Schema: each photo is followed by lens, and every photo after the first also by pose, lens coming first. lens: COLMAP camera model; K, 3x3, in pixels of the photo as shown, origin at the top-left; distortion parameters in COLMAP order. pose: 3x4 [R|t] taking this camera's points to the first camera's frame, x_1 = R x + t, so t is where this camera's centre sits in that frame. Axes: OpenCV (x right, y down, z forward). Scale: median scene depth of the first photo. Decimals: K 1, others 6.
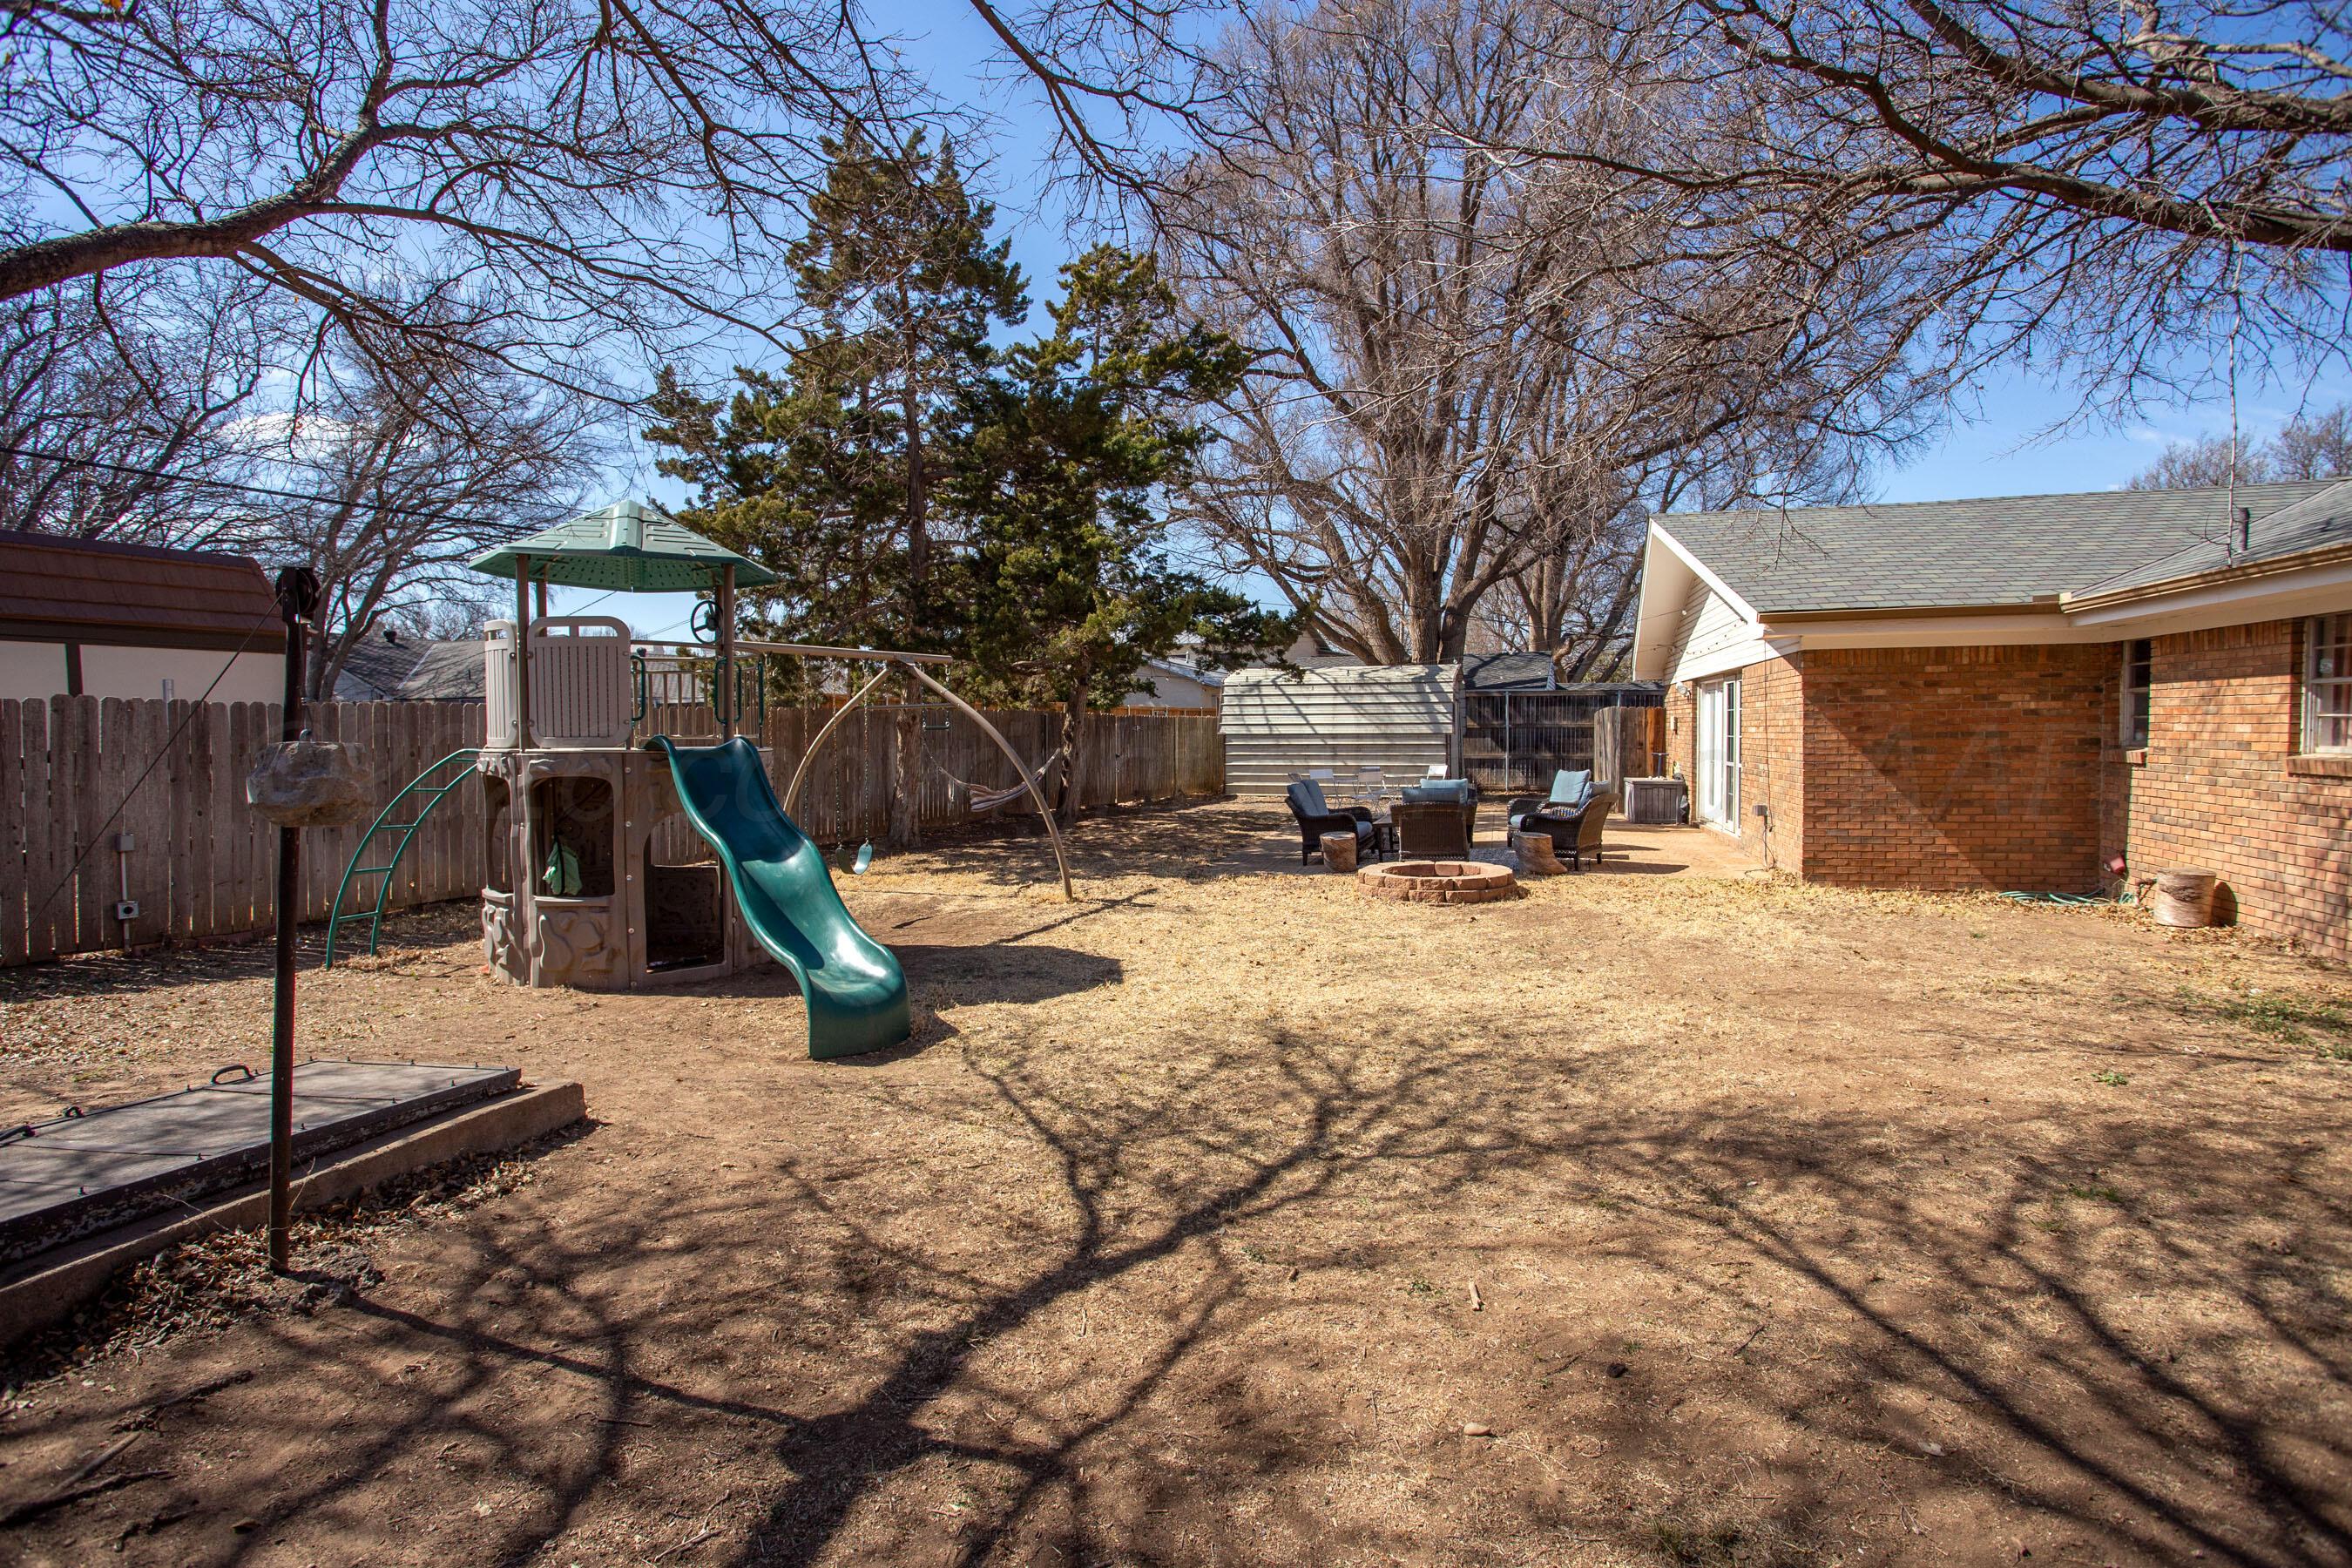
lens RADIAL K [[1190.9, 0, 1173.4], [0, 1190.9, 793.2], [0, 0, 1]] dist [-0.001281, 0.001514]
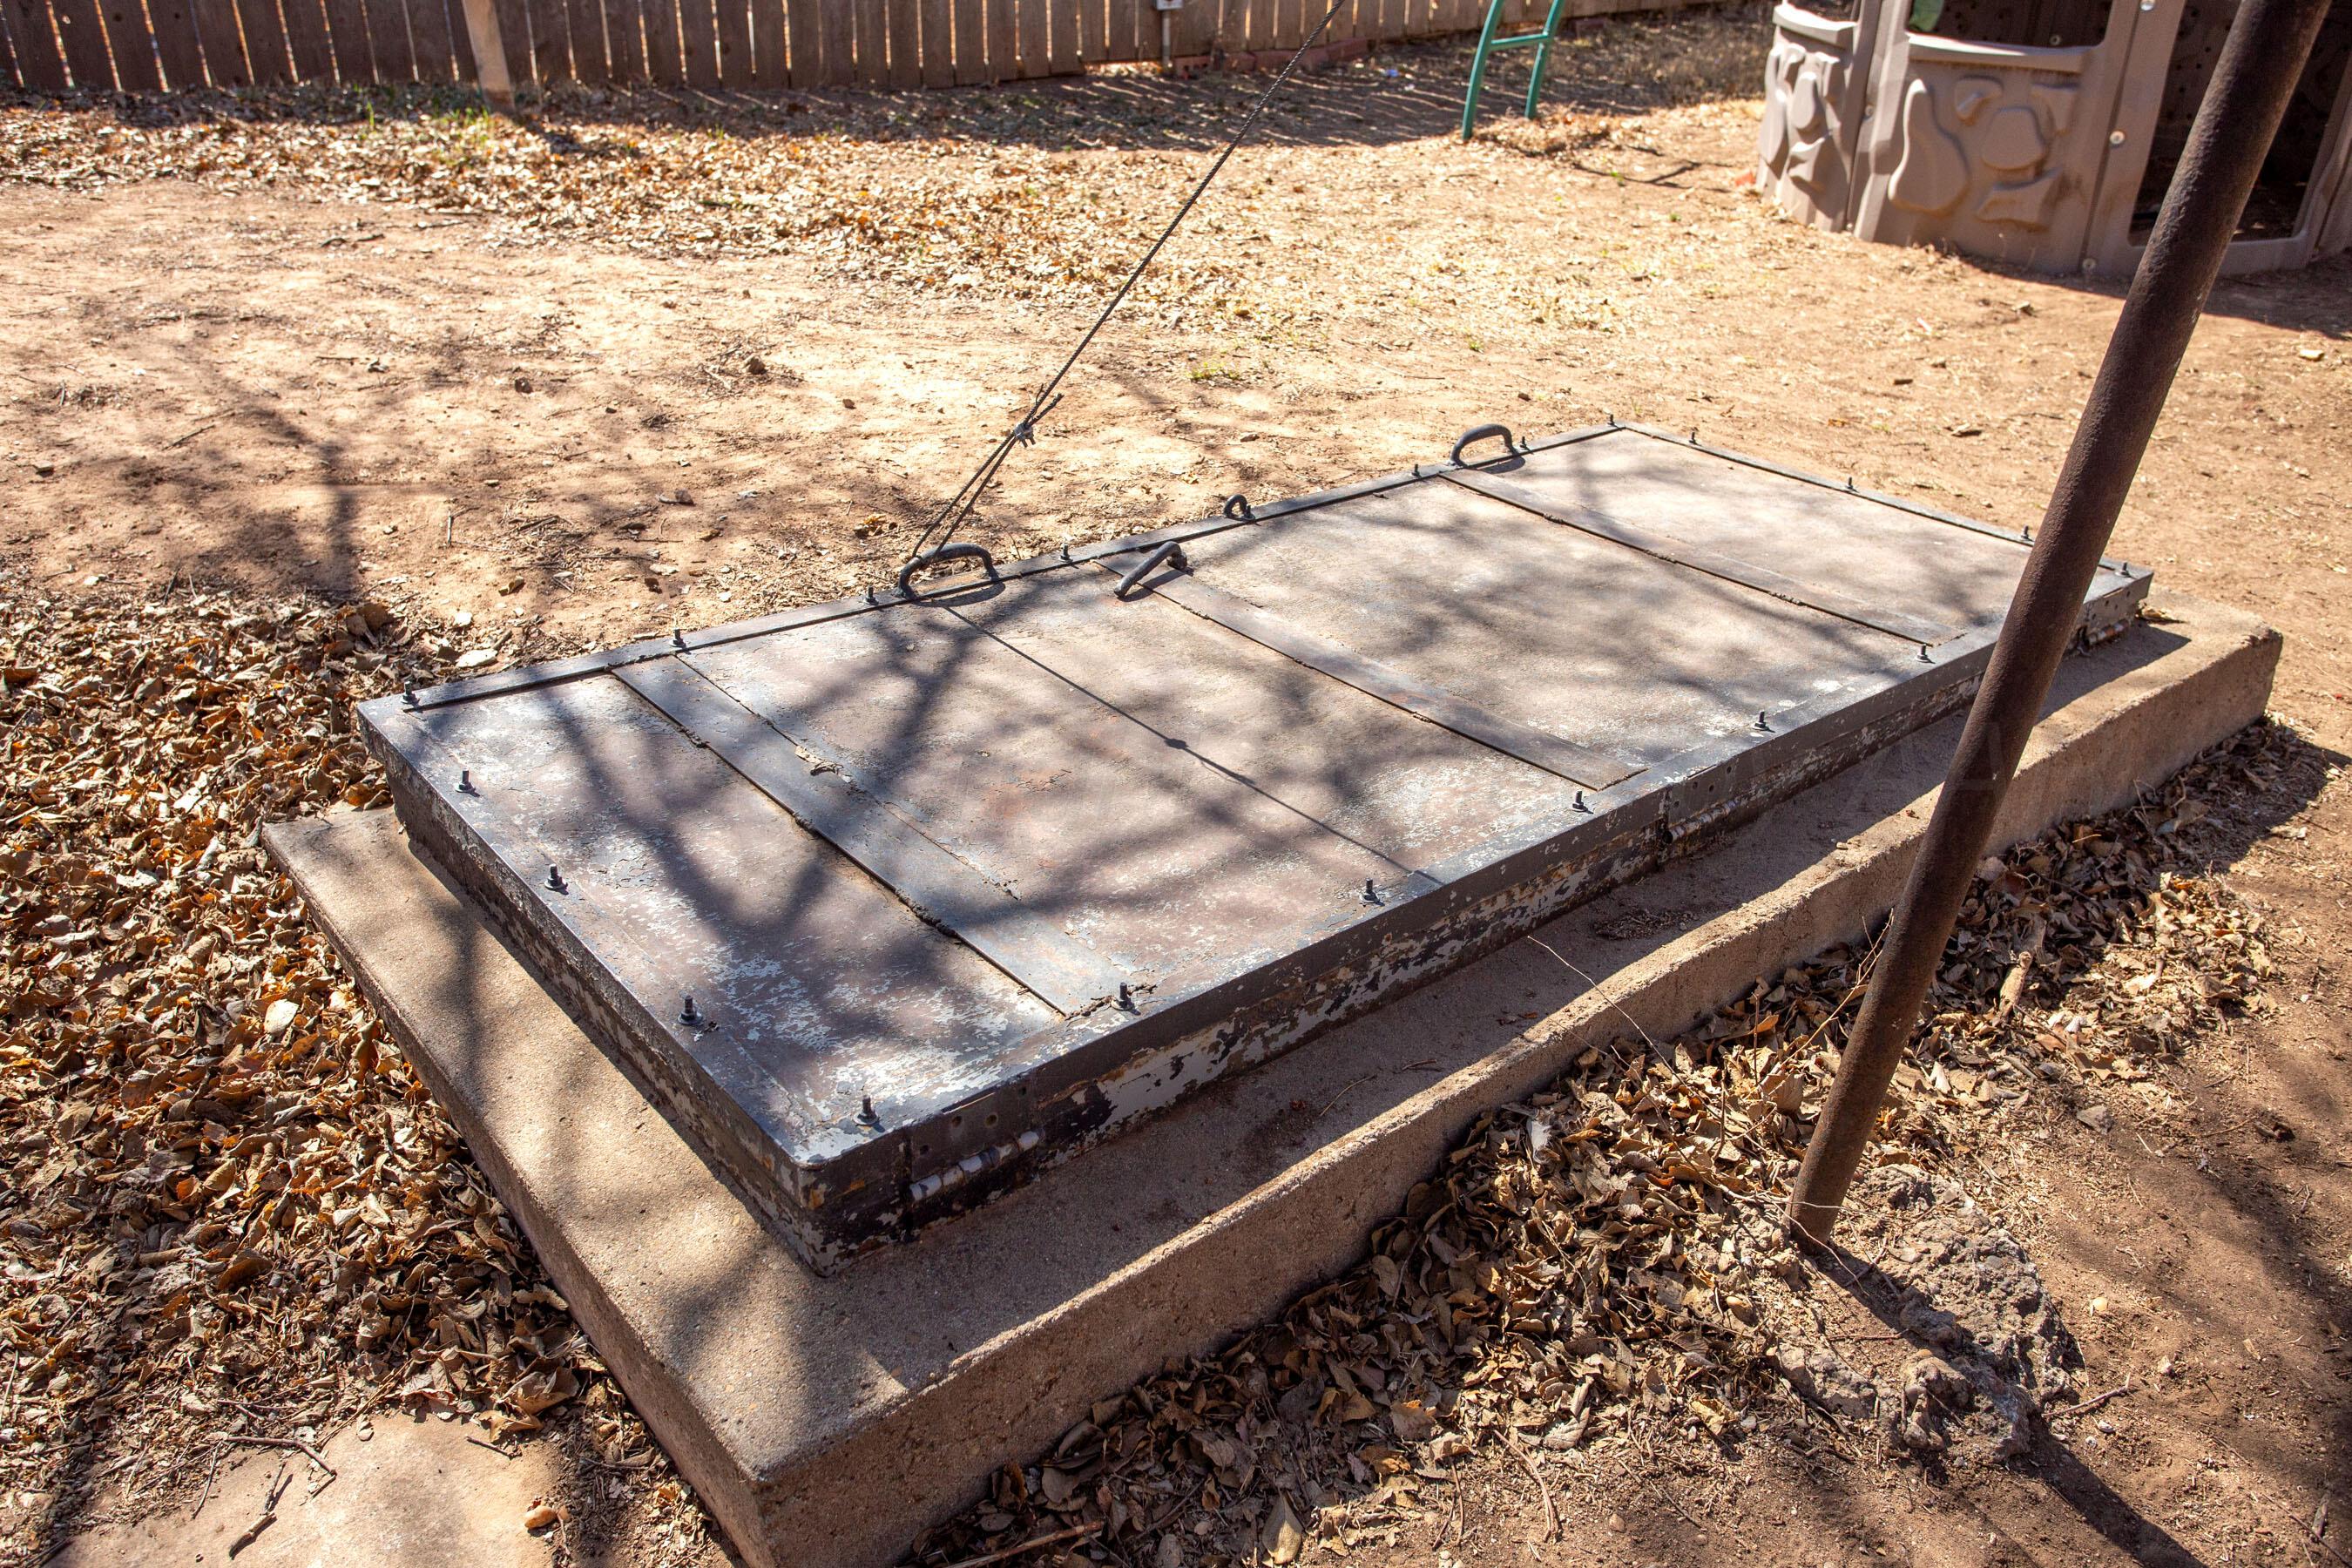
lens RADIAL K [[2010.9, 0, 1173.6], [0, 2010.9, 781.6], [0, 0, 1]] dist [0.000126, 0.001508]
pose [[0.770206, 0.290612, -0.567739, -0.252634], [-0.017515, 0.899461, 0.436651, 0.015381], [0.637554, -0.326367, 0.697860, 0.221115]]
